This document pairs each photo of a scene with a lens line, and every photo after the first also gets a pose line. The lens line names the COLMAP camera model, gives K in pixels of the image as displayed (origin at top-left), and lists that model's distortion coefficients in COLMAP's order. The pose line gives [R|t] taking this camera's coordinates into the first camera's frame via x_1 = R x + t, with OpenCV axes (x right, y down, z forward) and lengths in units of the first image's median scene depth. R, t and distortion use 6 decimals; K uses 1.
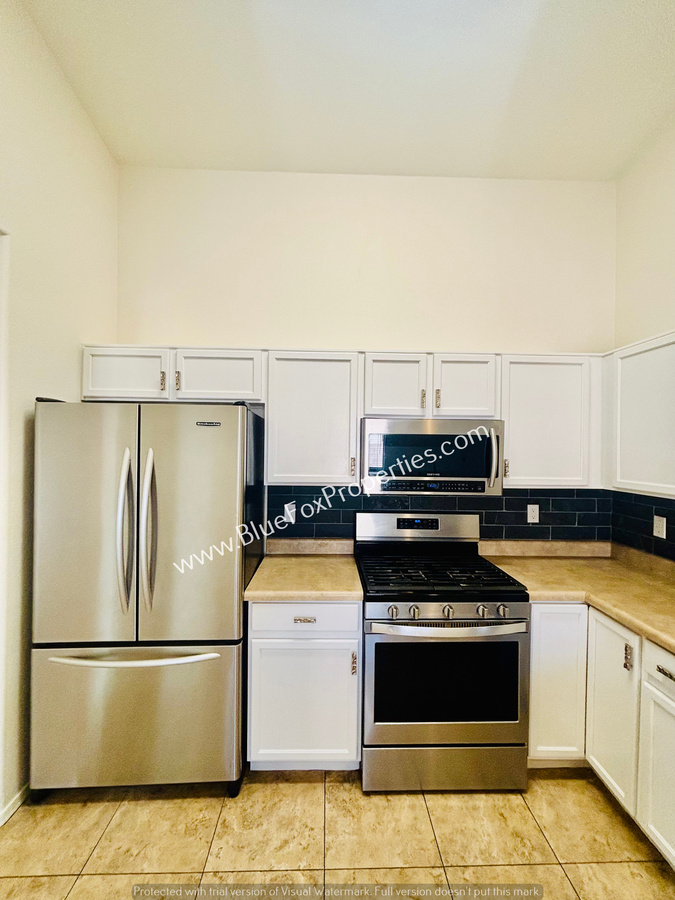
lens RADIAL K [[364.4, 0, 339.6], [0, 364.4, 452.8], [0, 0, 1]] dist [0.006131, -0.001560]
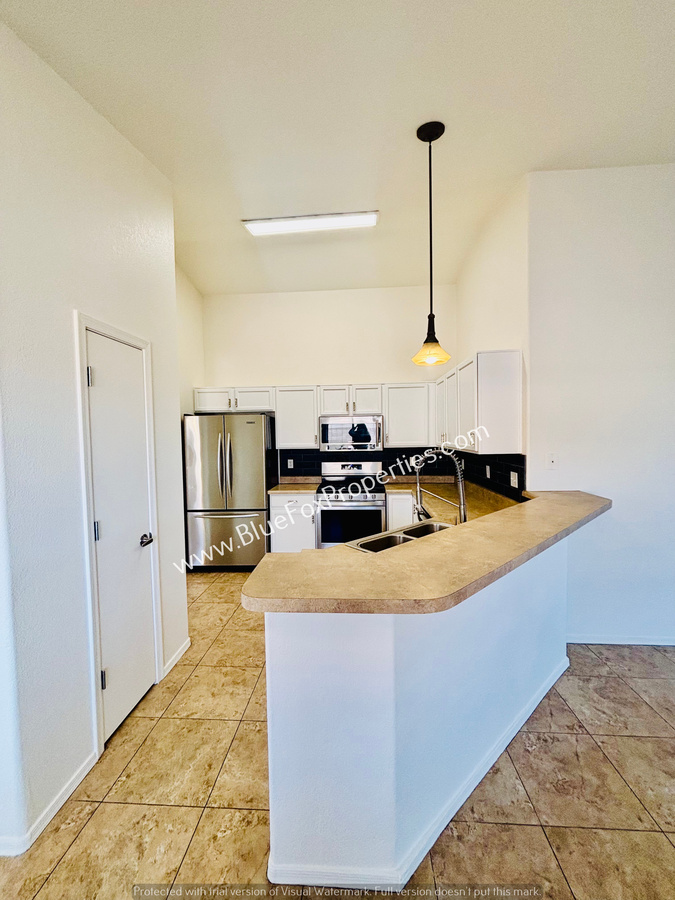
lens RADIAL K [[364.4, 0, 335.6], [0, 364.4, 448.2], [0, 0, 1]] dist [0.006131, -0.001560]
pose [[0.997084, -0.020977, -0.073378, 0.334828], [0.024769, 0.998384, 0.051155, -0.016328], [0.072187, -0.052823, 0.995991, -1.228691]]
